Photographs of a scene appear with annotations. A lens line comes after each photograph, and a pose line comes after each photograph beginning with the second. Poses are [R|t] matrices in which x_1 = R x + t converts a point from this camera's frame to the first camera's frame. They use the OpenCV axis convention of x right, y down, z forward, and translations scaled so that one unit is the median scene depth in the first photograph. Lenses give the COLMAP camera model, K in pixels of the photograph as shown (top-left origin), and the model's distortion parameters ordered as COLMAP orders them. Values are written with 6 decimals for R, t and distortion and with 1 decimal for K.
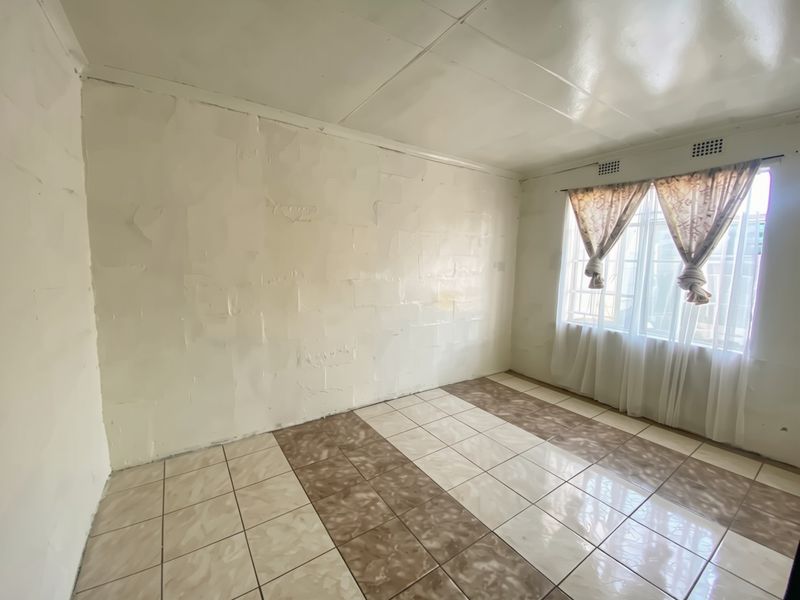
lens RADIAL K [[324.1, 0, 396.5], [0, 324.1, 300.6], [0, 0, 1]] dist [0.037126, -0.028098]
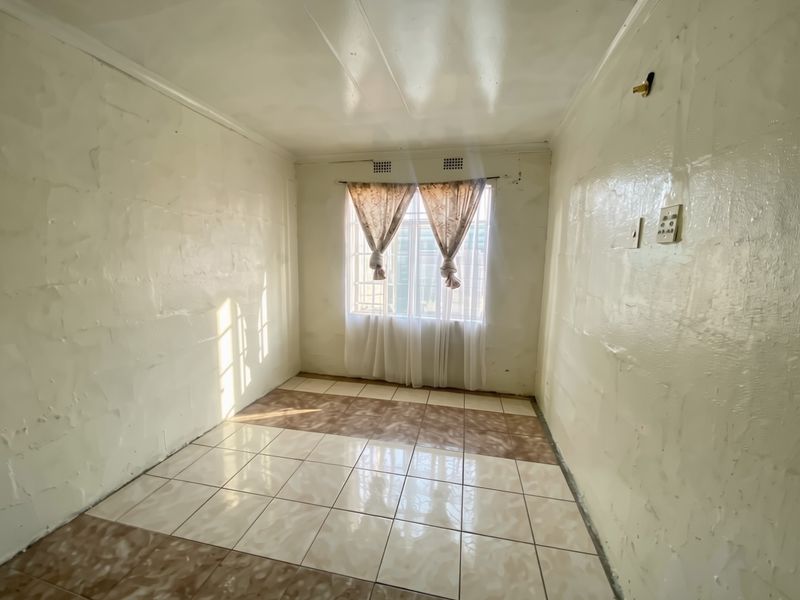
lens RADIAL K [[324.1, 0, 396.5], [0, 324.1, 300.6], [0, 0, 1]] dist [0.037126, -0.028098]
pose [[0.720143, -0.097622, 0.686924, -0.102125], [0.078683, 0.995156, 0.058938, -0.030817], [-0.689350, 0.011605, 0.724336, 0.213724]]
